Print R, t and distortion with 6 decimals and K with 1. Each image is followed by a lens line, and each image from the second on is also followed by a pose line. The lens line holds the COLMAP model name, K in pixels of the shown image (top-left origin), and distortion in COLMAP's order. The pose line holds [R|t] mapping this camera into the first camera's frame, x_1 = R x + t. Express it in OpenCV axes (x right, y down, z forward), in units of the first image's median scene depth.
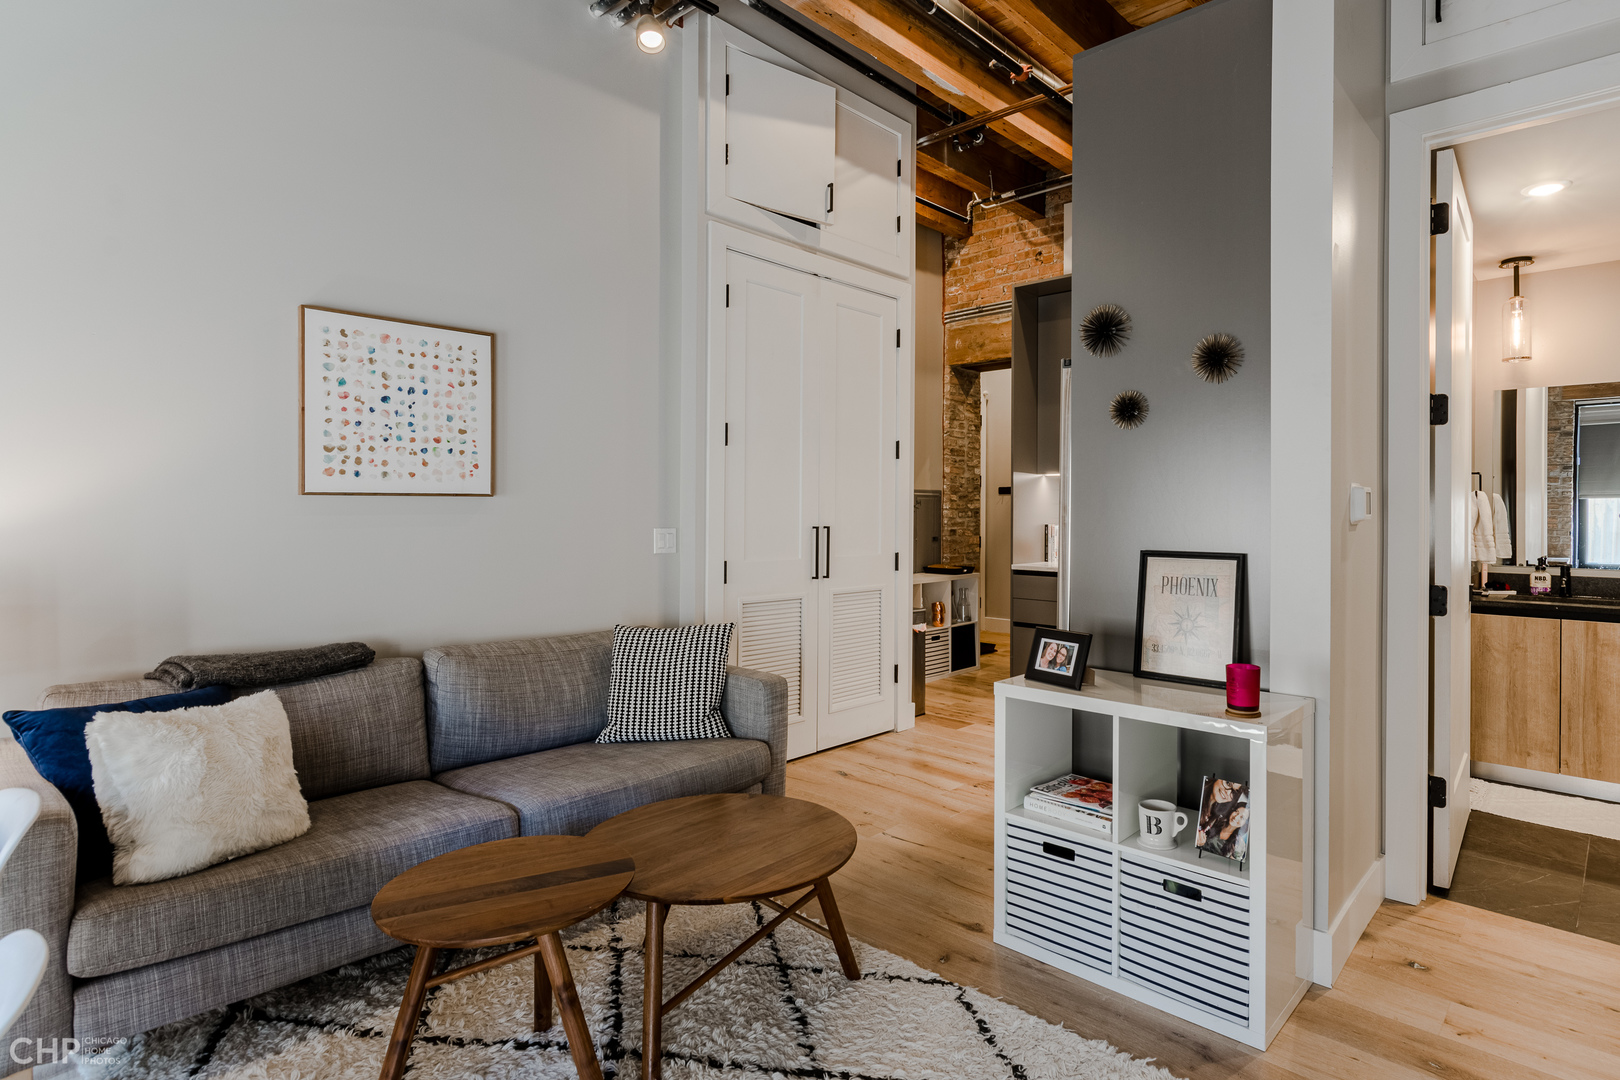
lens RADIAL K [[907.4, 0, 814.8], [0, 907.4, 513.4], [0, 0, 1]] dist [-0.005102, -0.001800]
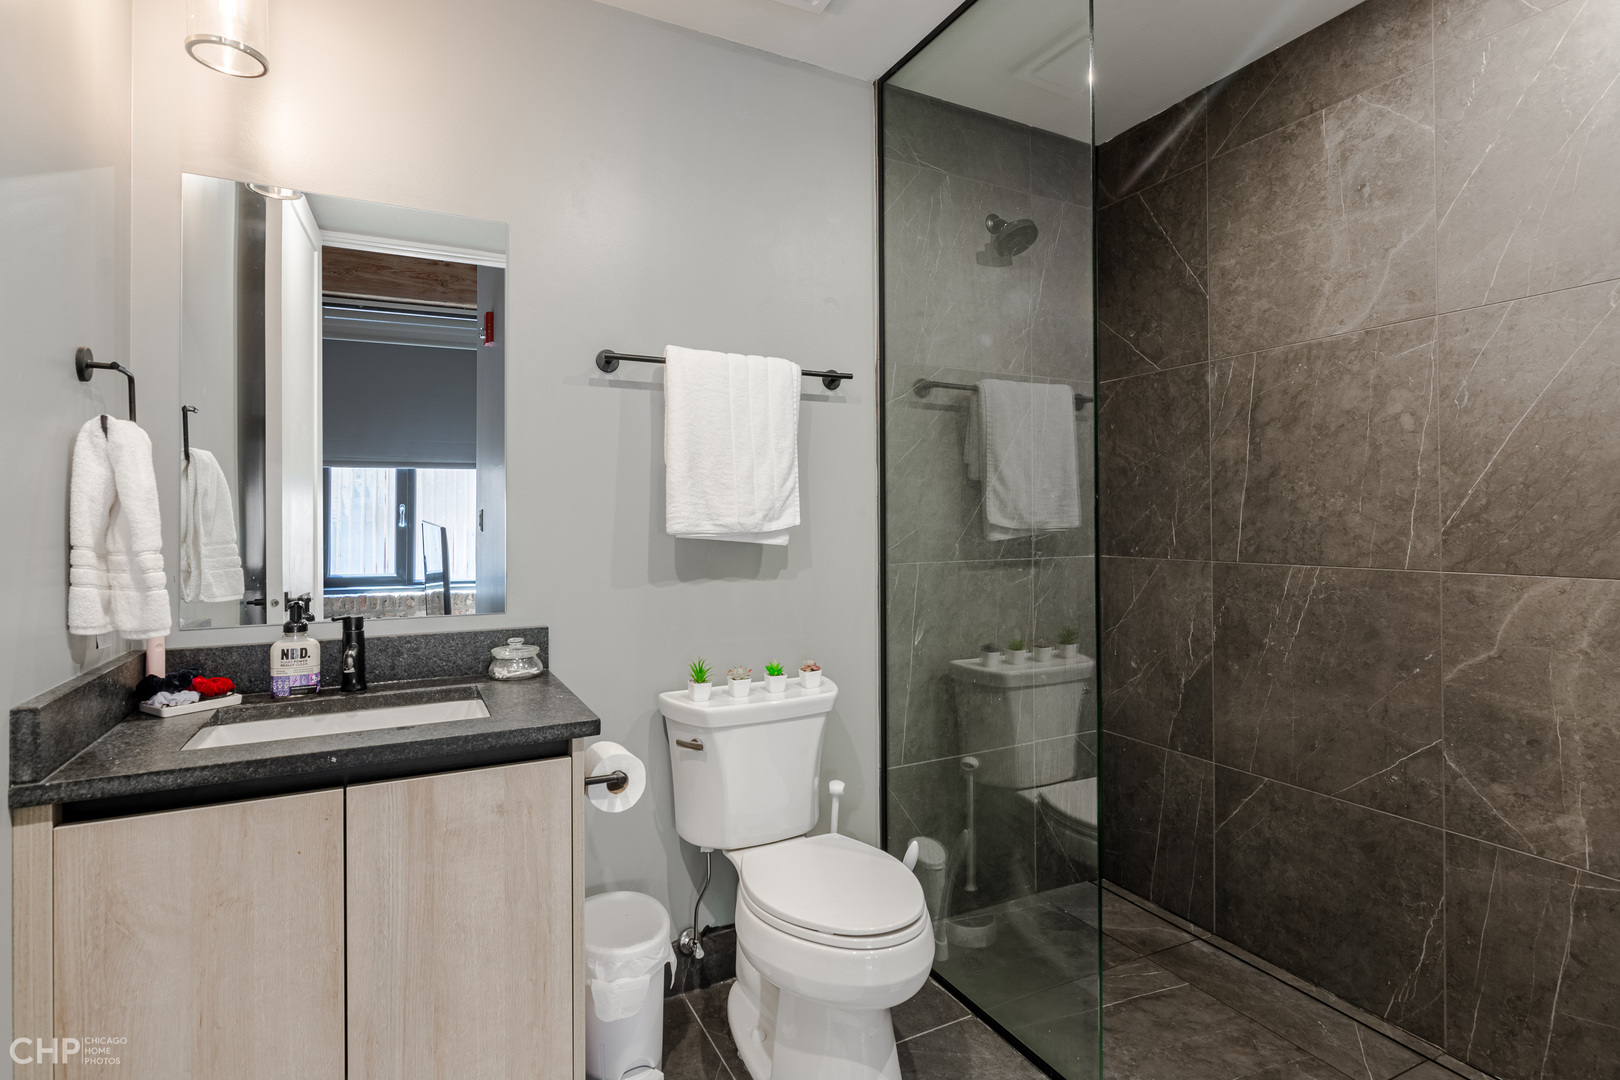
lens RADIAL K [[798.3, 0, 812.4], [0, 798.3, 514.3], [0, 0, 1]] dist [0.000659, 0.000171]
pose [[0.332393, -0.003869, 0.943133, 0.547462], [0.007696, 0.999969, 0.001389, 0.011693], [-0.943109, 0.006797, 0.332413, 0.667891]]
